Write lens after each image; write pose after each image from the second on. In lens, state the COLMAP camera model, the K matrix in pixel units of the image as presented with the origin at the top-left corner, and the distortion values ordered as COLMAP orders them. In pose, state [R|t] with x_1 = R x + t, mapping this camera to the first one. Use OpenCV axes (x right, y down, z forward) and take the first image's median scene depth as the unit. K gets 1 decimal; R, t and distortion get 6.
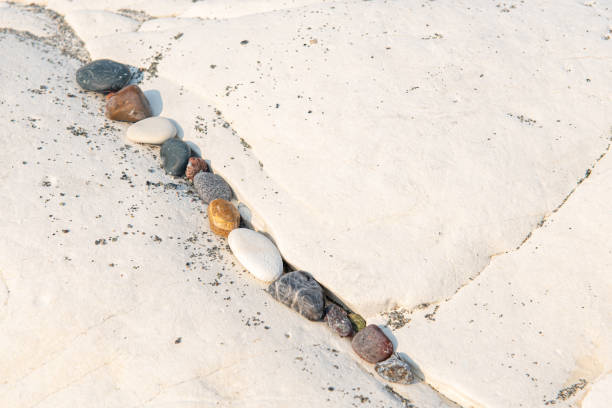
lens RADIAL K [[1234.2, 0, 306.0], [0, 1234.2, 204.0], [0, 0, 1]] dist [-0.042129, 0.199676]
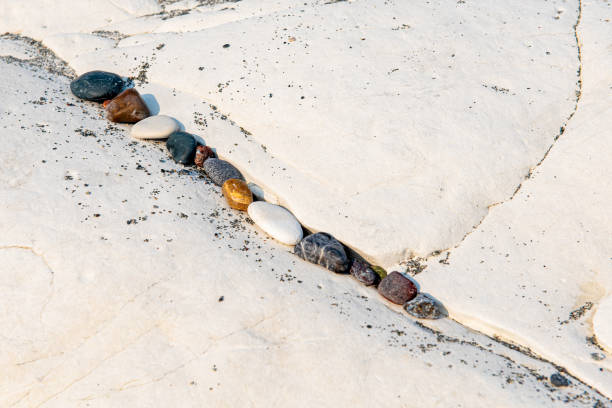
lens RADIAL K [[1234.2, 0, 306.0], [0, 1234.2, 204.0], [0, 0, 1]] dist [-0.042129, 0.199676]
pose [[0.992449, -0.080207, 0.092796, -0.111210], [0.085219, 0.995037, -0.051367, 0.080874], [-0.088216, 0.058887, 0.994359, -0.077381]]
